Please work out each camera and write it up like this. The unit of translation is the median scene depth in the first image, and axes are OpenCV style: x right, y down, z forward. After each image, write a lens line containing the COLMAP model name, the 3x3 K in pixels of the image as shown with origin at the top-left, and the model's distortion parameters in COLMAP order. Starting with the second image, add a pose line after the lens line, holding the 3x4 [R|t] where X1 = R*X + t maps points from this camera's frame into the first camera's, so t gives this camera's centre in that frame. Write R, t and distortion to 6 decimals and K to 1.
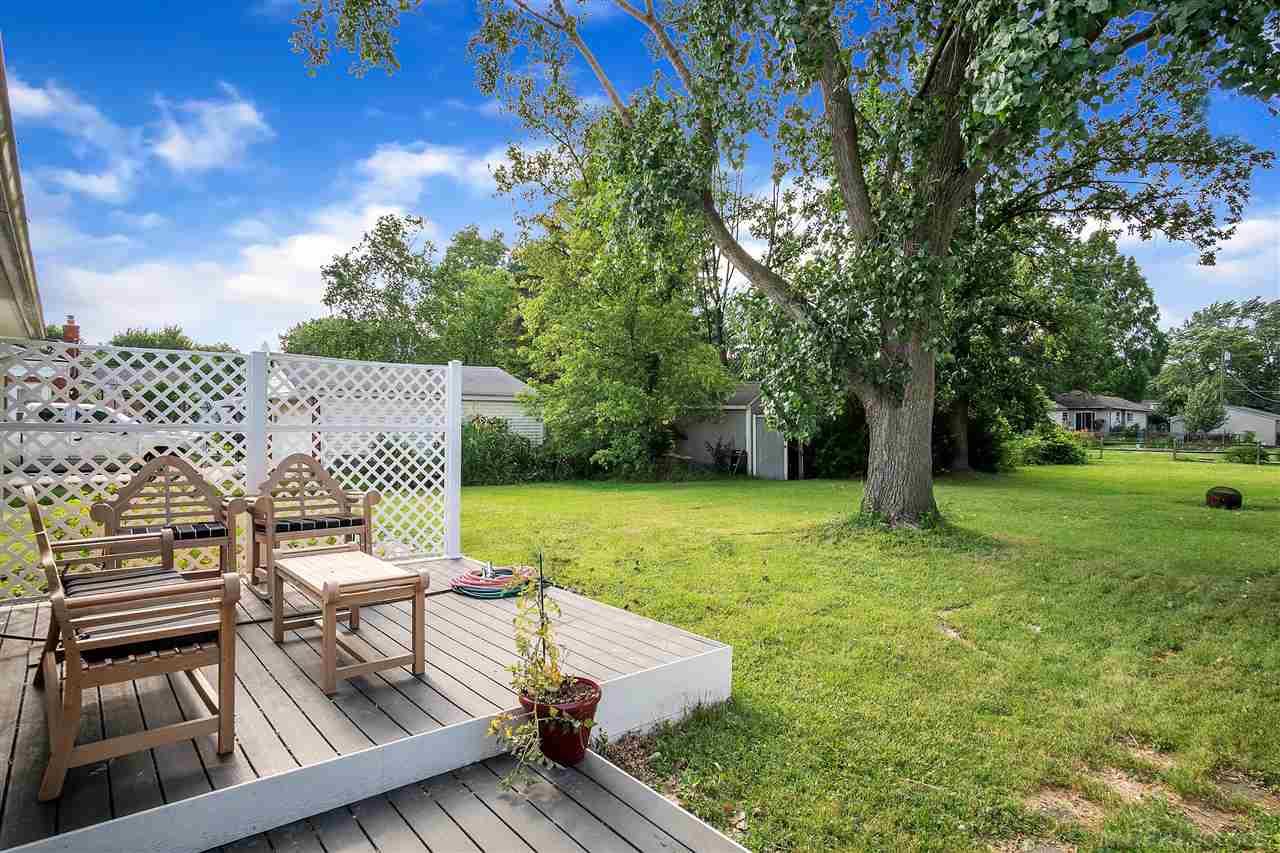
lens RADIAL K [[700.8, 0, 645.4], [0, 700.8, 413.0], [0, 0, 1]] dist [-0.030281, 0.000114]
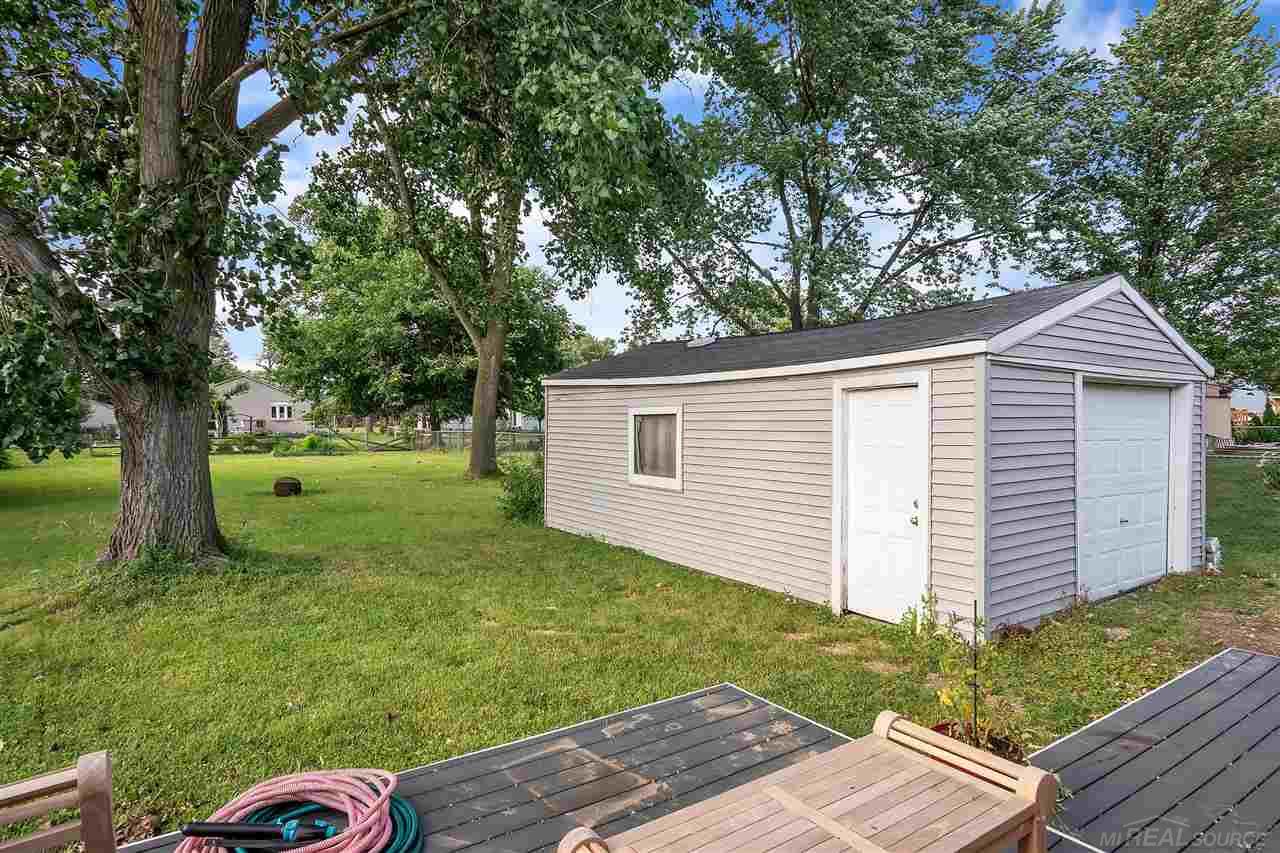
lens RADIAL K [[700.8, 0, 645.4], [0, 700.8, 413.0], [0, 0, 1]] dist [-0.030281, 0.000114]
pose [[0.091425, 0.000766, 0.995812, -0.343346], [-0.015773, 0.999875, 0.000679, -0.011705], [-0.995687, -0.015769, 0.091426, 0.427658]]
